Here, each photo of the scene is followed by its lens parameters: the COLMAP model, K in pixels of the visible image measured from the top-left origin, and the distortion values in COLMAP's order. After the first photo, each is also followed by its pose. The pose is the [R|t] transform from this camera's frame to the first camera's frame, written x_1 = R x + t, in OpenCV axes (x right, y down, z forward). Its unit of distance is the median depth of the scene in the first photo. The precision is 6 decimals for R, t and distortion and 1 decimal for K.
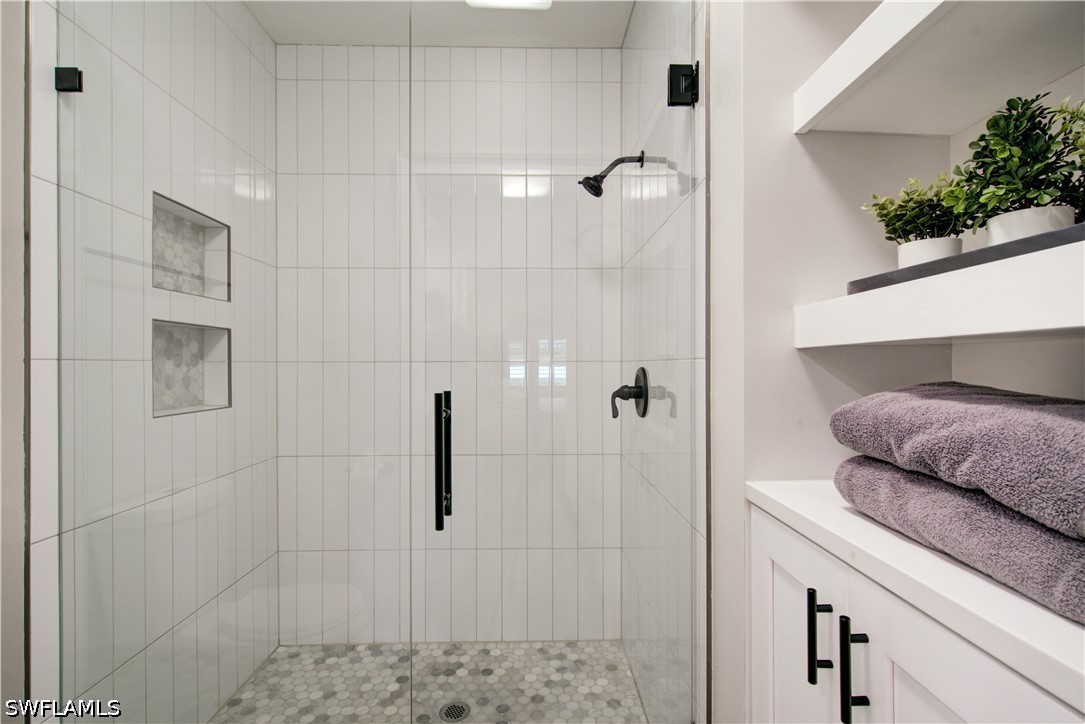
lens RADIAL K [[507.4, 0, 543.9], [0, 507.4, 362.2], [0, 0, 1]] dist [0.000914, -0.001979]
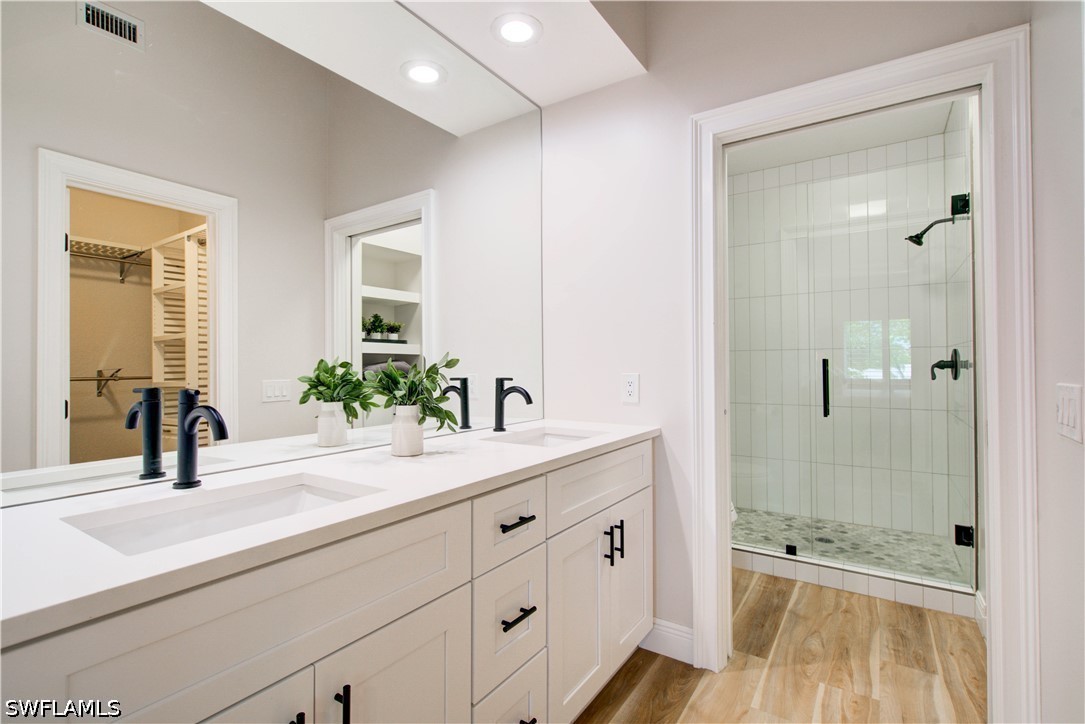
lens RADIAL K [[507.4, 0, 541.9], [0, 507.4, 359.4], [0, 0, 1]] dist [0.000914, -0.001979]
pose [[0.818073, -0.008887, -0.575046, 0.045818], [0.008576, 0.999958, -0.003254, 0.036405], [0.575051, -0.002270, 0.818115, -1.022097]]
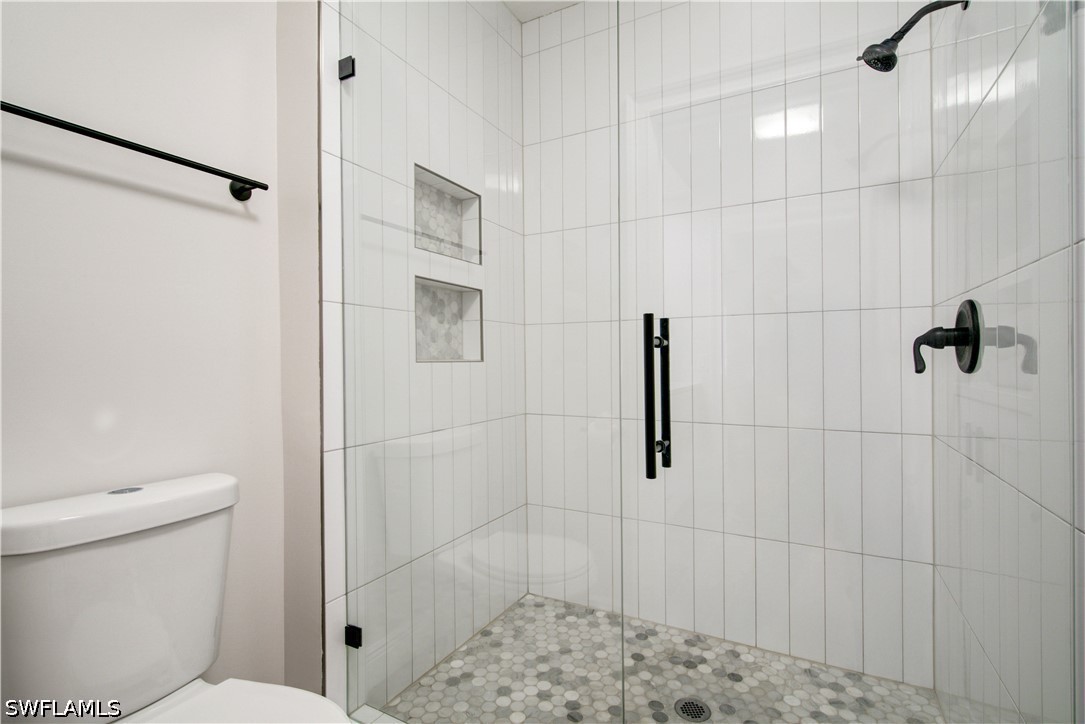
lens RADIAL K [[507.4, 0, 540.2], [0, 507.4, 359.1], [0, 0, 1]] dist [0.000914, -0.001979]
pose [[0.869096, -0.004567, -0.494622, 0.028545], [0.007721, 0.999961, 0.004332, 0.079248], [0.494582, -0.007584, 0.869098, 0.115913]]
